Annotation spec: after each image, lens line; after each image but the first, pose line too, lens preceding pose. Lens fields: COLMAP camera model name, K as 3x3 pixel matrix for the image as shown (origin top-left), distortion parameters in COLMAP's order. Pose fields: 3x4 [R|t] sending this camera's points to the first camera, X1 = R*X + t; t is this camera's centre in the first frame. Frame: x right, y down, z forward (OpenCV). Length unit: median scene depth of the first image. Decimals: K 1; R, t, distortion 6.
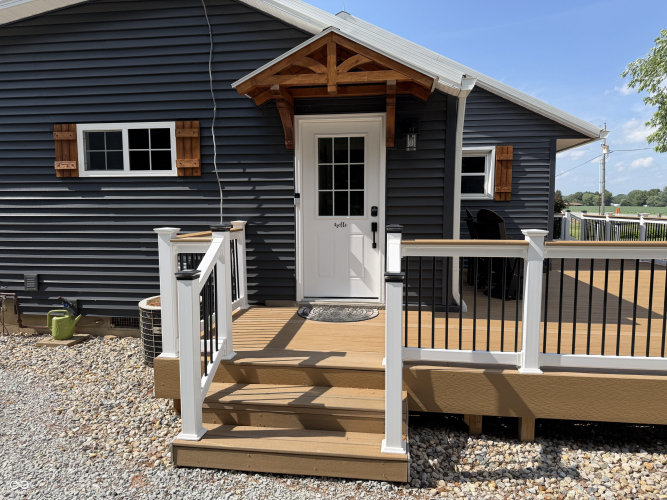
lens RADIAL K [[470.4, 0, 332.5], [0, 470.4, 255.7], [0, 0, 1]] dist [0.037342, -0.053116]
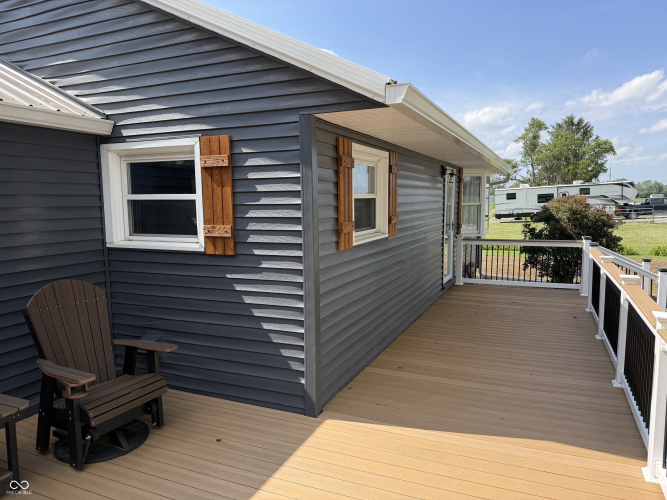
lens RADIAL K [[470.4, 0, 335.5], [0, 470.4, 253.3], [0, 0, 1]] dist [0.037342, -0.053116]
pose [[0.961327, 0.023010, -0.274446, 0.927925], [-0.021363, 0.999731, 0.008988, -0.194035], [0.274579, -0.002777, 0.961561, 0.915624]]
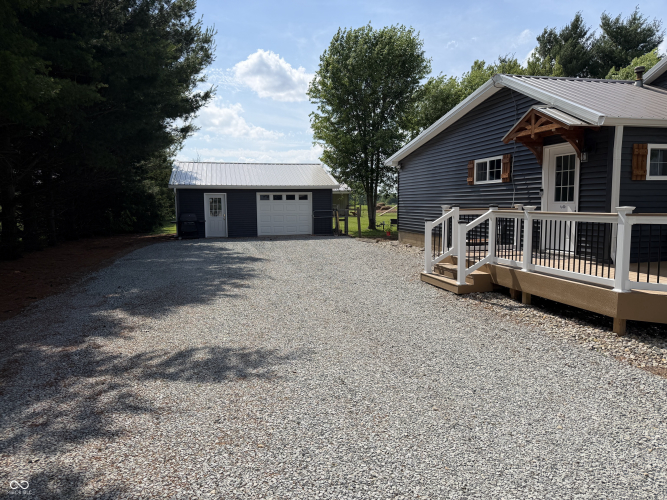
lens RADIAL K [[470.4, 0, 334.8], [0, 470.4, 243.9], [0, 0, 1]] dist [0.037342, -0.053116]
pose [[0.364410, 0.081552, -0.927661, 1.296193], [-0.096114, 0.994132, 0.049639, 0.060951], [0.926265, 0.071072, 0.370110, -0.381317]]
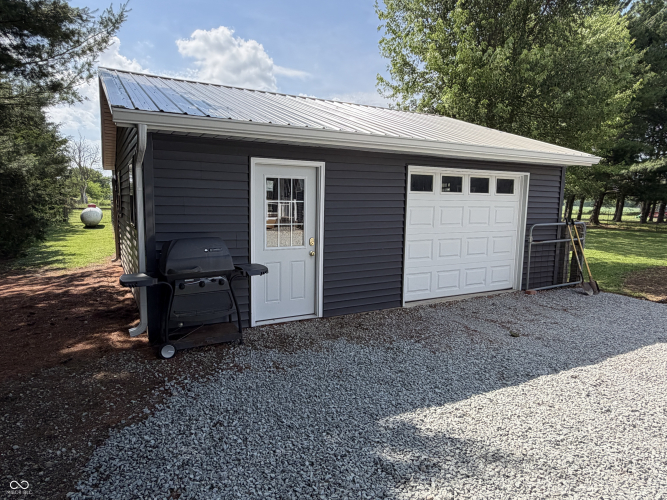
lens RADIAL K [[428.8, 0, 338.0], [0, 428.8, 251.6], [0, 0, 1]] dist [0.002562, -0.015061]
pose [[0.589846, 0.104319, -0.800749, -1.957796], [-0.099780, 0.993437, 0.055922, 0.064596], [0.801328, 0.046914, 0.596383, -0.331148]]
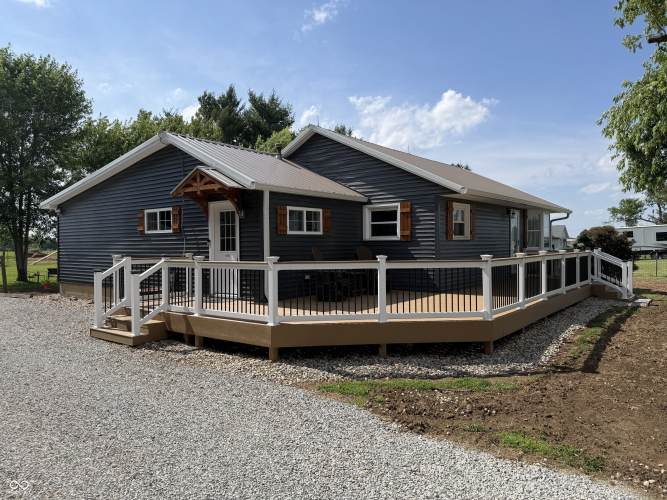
lens RADIAL K [[470.4, 0, 334.8], [0, 470.4, 251.7], [0, 0, 1]] dist [0.037342, -0.053116]
pose [[0.862446, 0.001690, -0.506146, 1.366403], [-0.046323, 0.996061, -0.075605, 0.043853], [0.504025, 0.088651, 0.859127, -0.440981]]
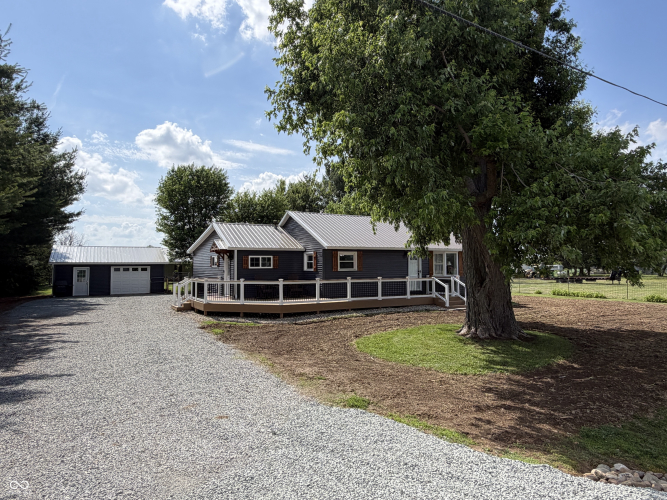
lens RADIAL K [[428.8, 0, 343.7], [0, 428.8, 239.6], [0, 0, 1]] dist [0.002562, -0.015061]
pose [[0.615169, -0.050376, -0.786784, 3.806054], [-0.079958, 0.988824, -0.125829, 0.002358], [0.784330, 0.140316, 0.604266, -0.628579]]
